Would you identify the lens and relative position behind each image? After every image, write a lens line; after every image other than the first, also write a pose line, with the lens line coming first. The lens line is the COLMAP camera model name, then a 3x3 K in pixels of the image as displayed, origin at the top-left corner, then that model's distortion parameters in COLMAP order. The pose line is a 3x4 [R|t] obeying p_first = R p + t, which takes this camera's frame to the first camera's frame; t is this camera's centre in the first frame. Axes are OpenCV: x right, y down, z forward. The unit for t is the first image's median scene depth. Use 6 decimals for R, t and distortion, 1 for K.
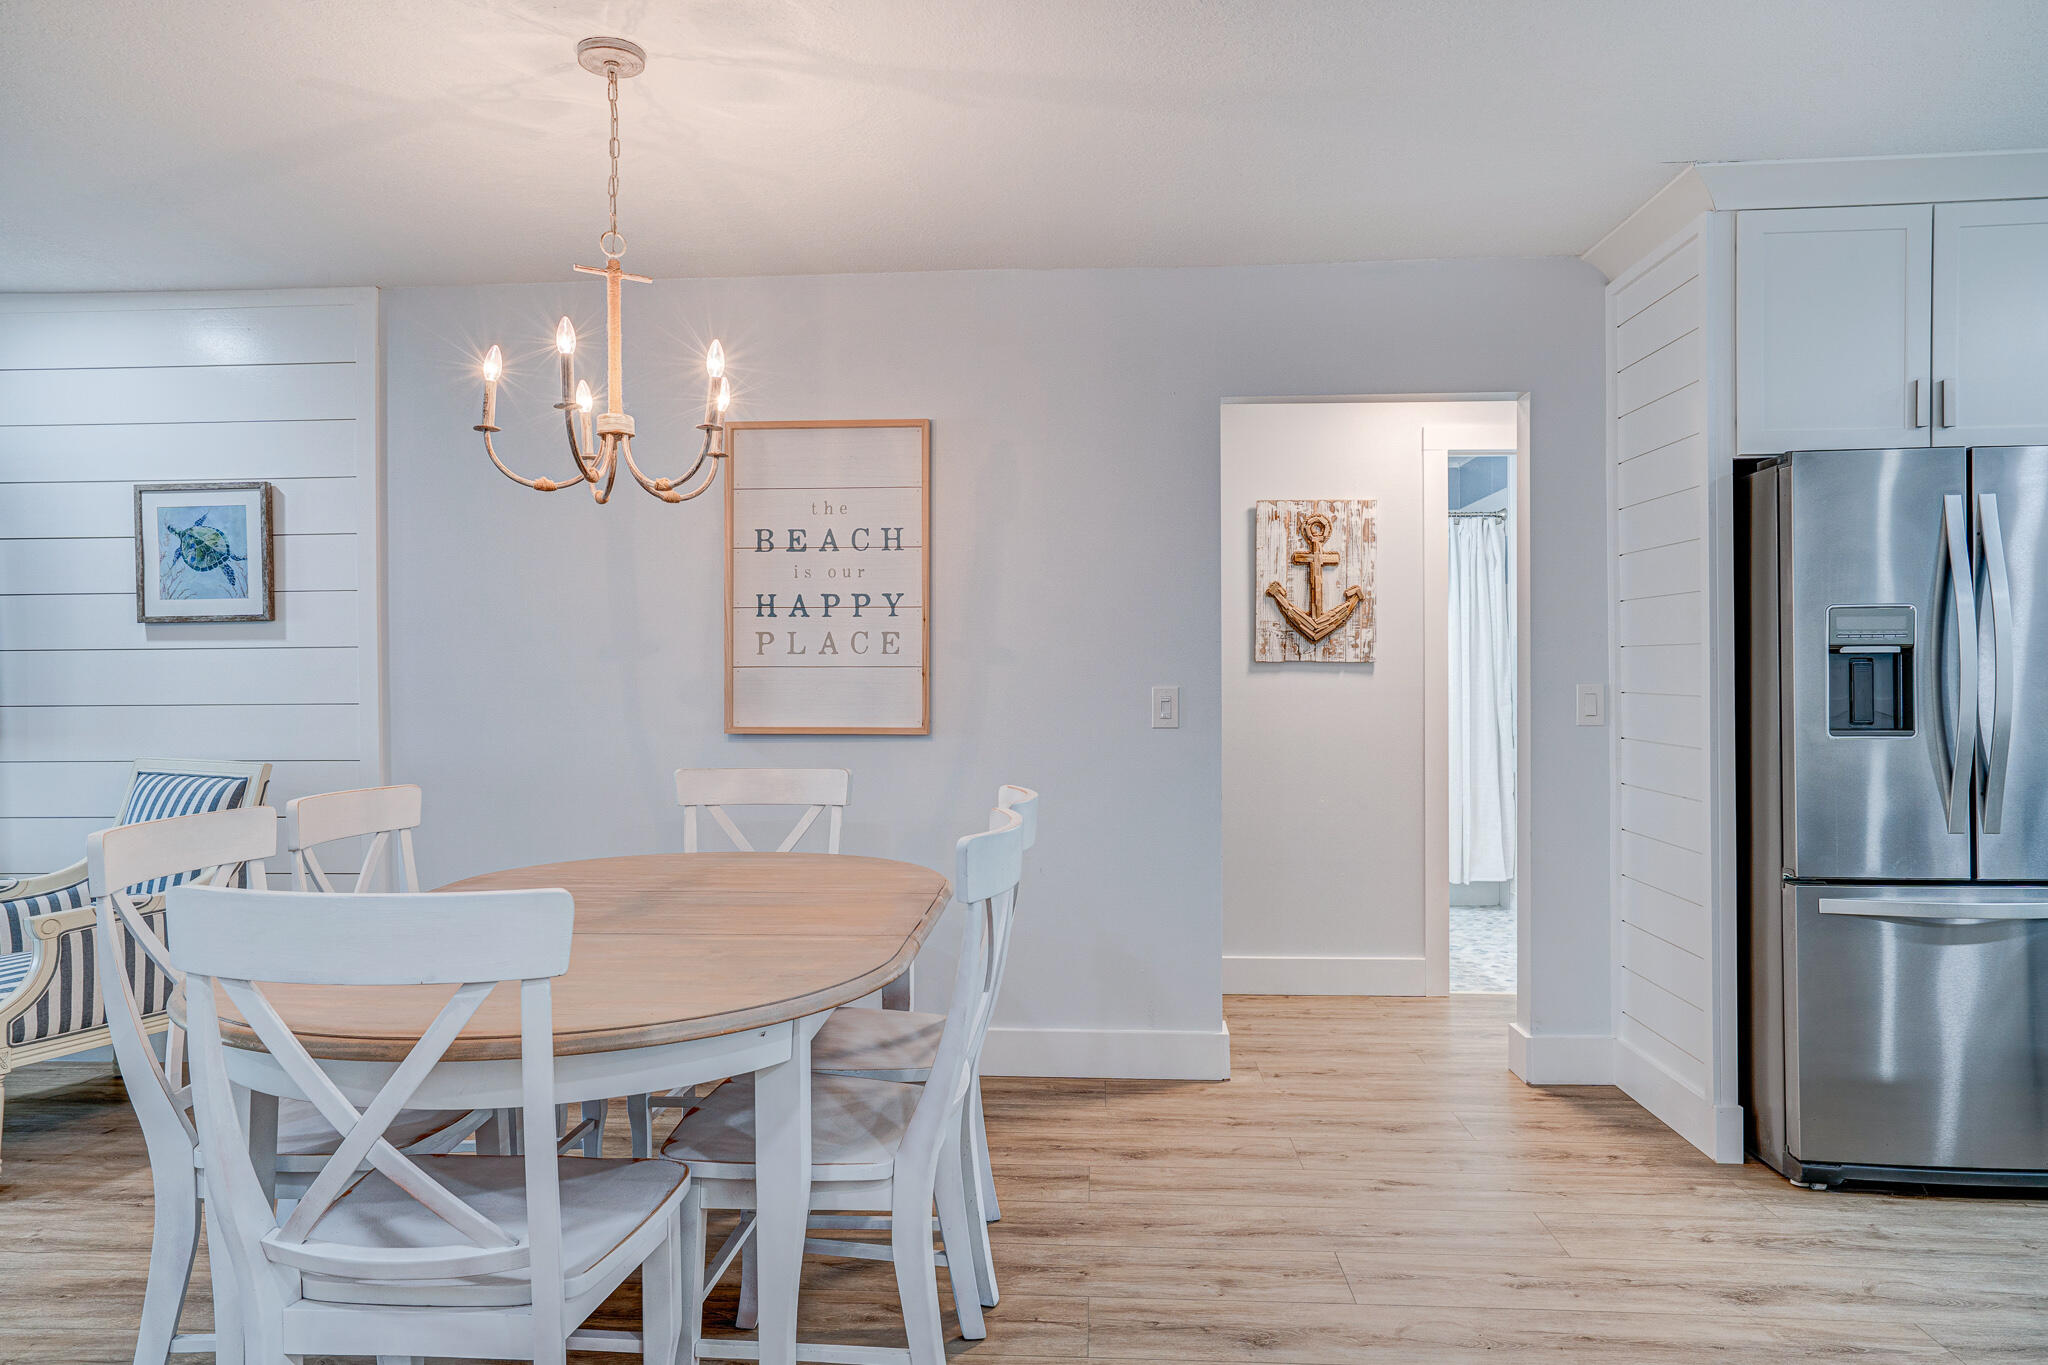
lens RADIAL K [[1303.9, 0, 1024.0], [0, 1303.9, 682.5], [0, 0, 1]] dist [-0.004270, 0.002190]
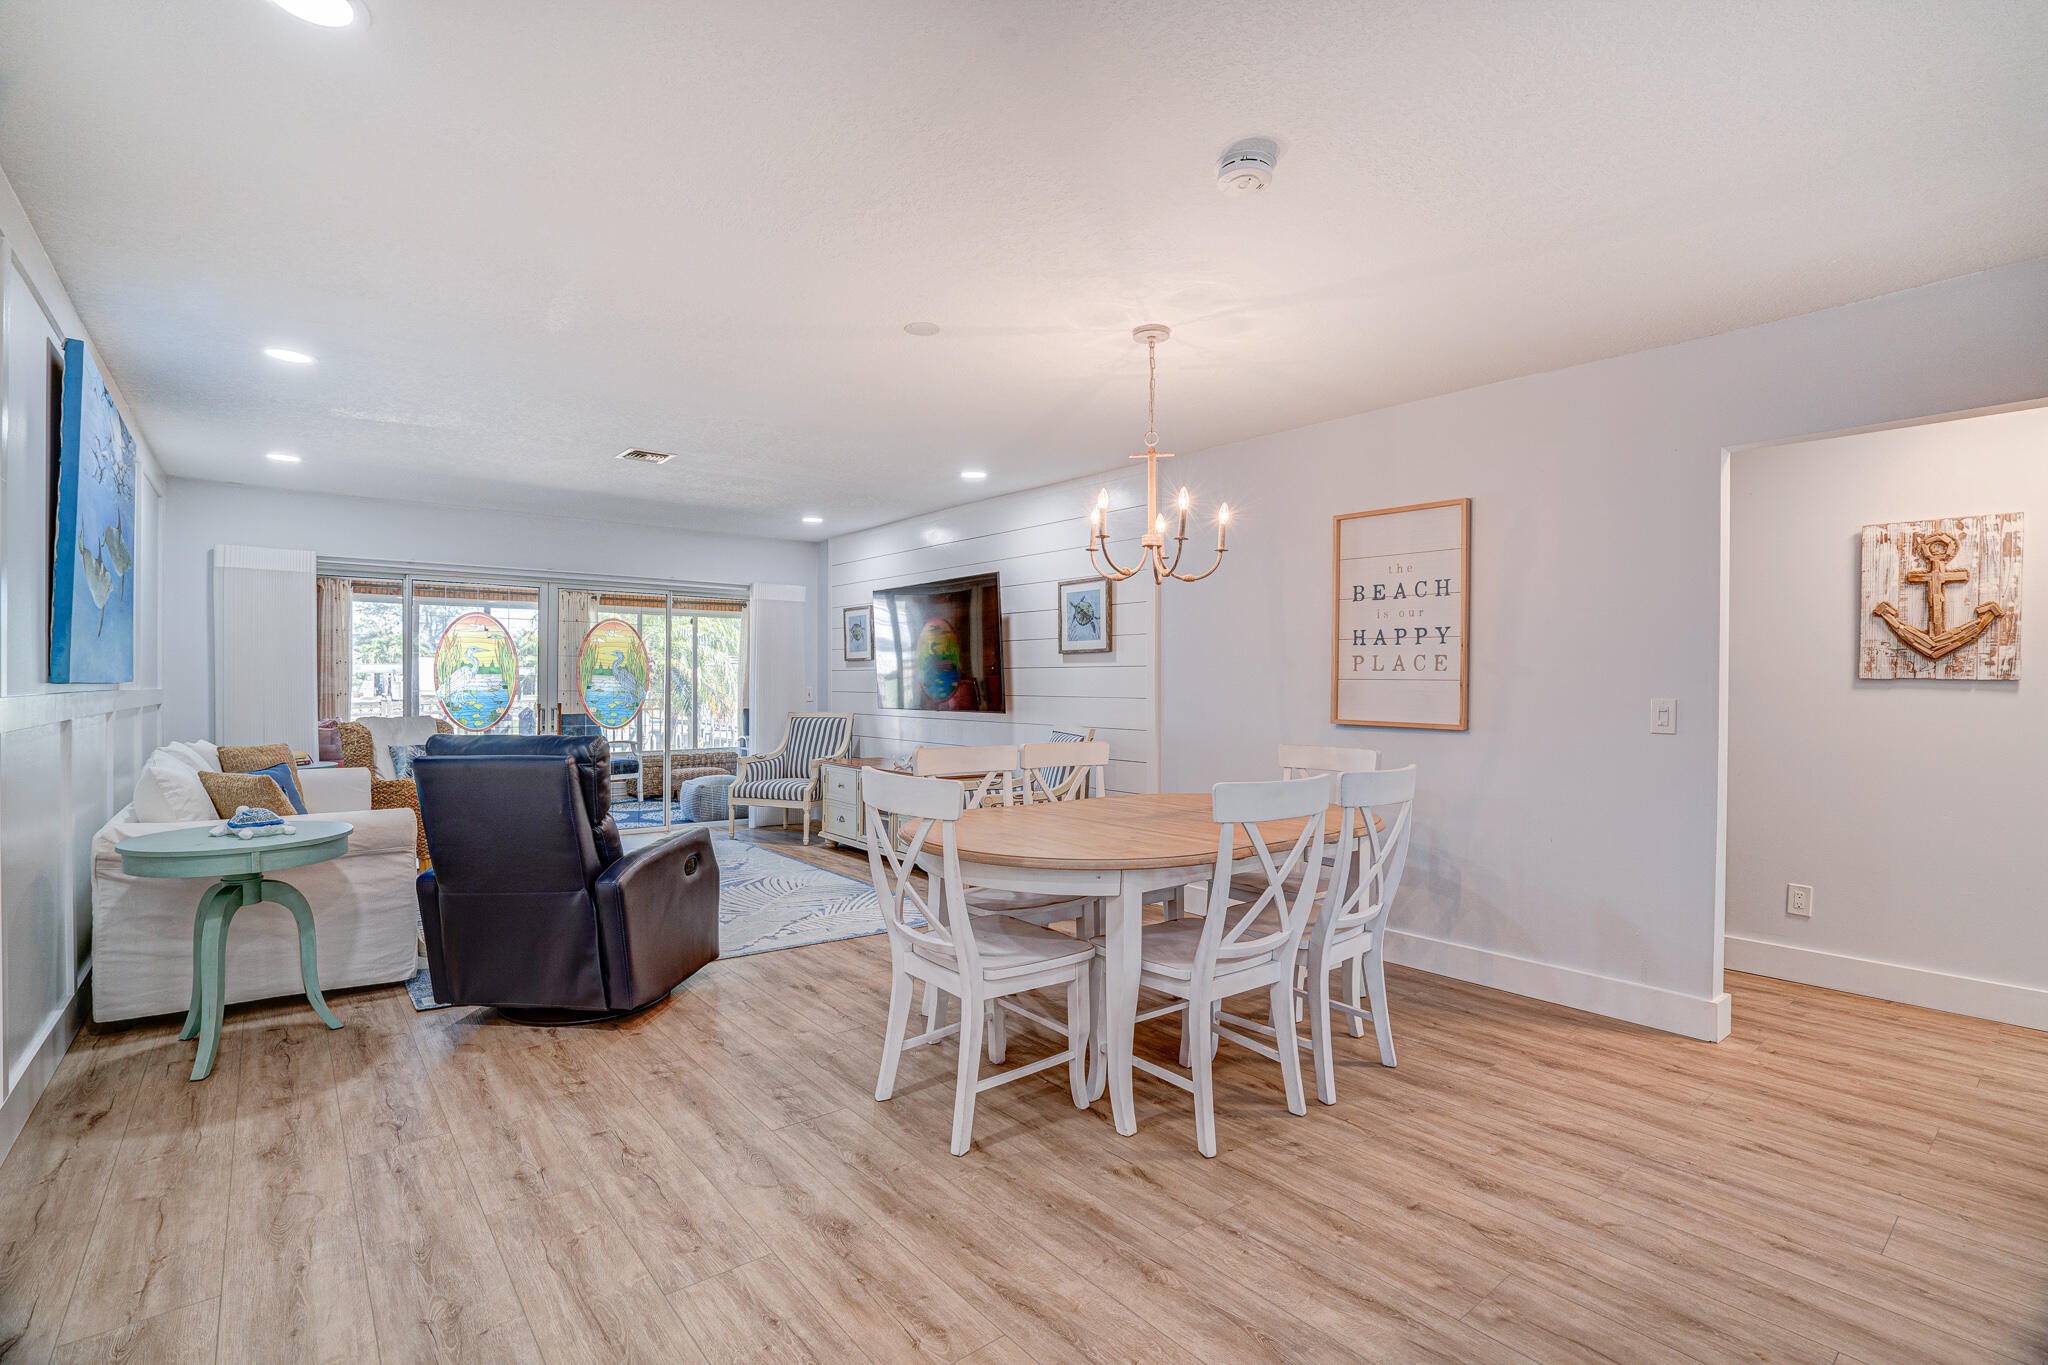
lens RADIAL K [[930.8, 0, 1020.7], [0, 930.8, 689.5], [0, 0, 1]] dist [-0.040244, 0.016370]
pose [[0.694929, 0.016560, -0.718887, 0.288198], [-0.016120, 0.999842, 0.007449, -0.002174], [0.718897, 0.006412, 0.695087, 0.000500]]
